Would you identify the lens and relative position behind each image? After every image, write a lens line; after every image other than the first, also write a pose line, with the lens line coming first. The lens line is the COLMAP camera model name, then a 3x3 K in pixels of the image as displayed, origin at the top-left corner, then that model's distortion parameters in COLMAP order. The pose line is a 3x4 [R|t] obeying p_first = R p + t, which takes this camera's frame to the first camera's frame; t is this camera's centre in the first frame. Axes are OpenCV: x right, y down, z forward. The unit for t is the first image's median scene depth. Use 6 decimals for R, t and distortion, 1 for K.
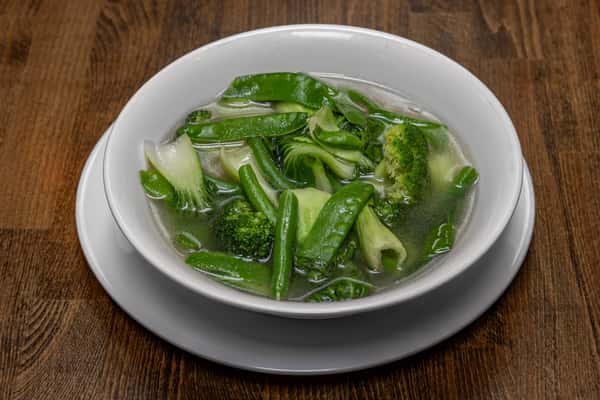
lens RADIAL K [[2488.8, 0, 299.6], [0, 2488.8, 199.7], [0, 0, 1]] dist [-0.164815, 0.000000]
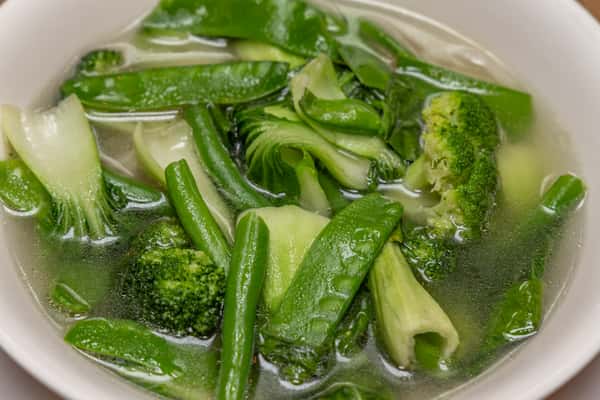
lens RADIAL K [[2488.8, 0, 299.7], [0, 2488.8, 200.2], [0, 0, 1]] dist [-0.164815, 0.000000]
pose [[0.998849, 0.037594, 0.029801, -0.010634], [-0.040829, 0.992331, 0.116671, -0.071941], [-0.025186, -0.117753, 0.992723, 0.436534]]
